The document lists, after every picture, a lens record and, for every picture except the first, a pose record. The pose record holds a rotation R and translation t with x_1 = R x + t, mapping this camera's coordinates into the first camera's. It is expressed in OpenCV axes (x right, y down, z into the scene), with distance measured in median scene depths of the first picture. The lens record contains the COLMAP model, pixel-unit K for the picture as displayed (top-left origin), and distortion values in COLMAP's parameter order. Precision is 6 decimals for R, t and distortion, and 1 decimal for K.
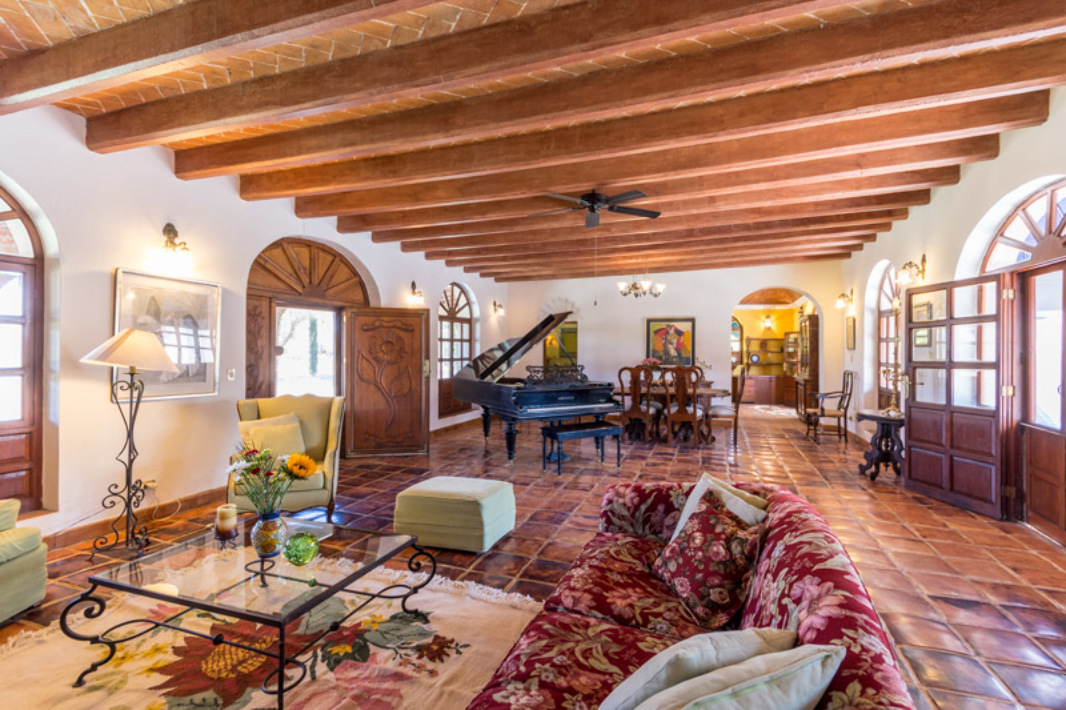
lens RADIAL K [[495.6, 0, 534.2], [0, 495.6, 349.3], [0, 0, 1]] dist [-0.000707, -0.000026]
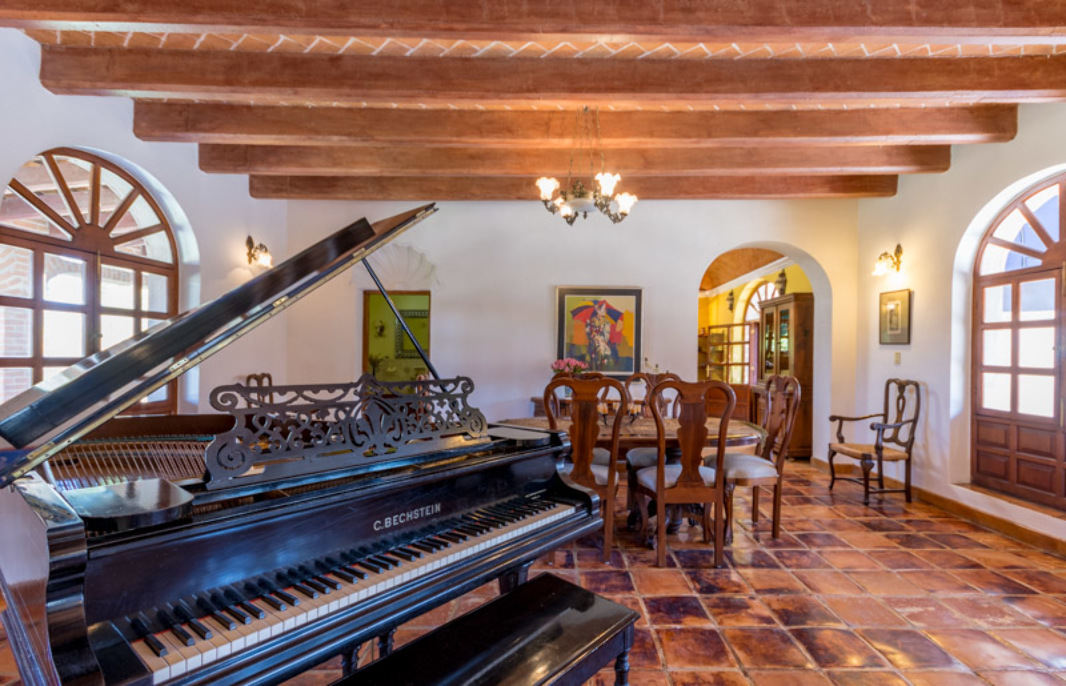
lens RADIAL K [[461.6, 0, 540.9], [0, 461.6, 352.2], [0, 0, 1]] dist [-0.000574, -0.000119]
pose [[0.940643, 0.005674, 0.339350, 0.032474], [-0.004391, 0.999980, -0.004549, 0.012893], [-0.339369, 0.002789, 0.940649, 0.528260]]
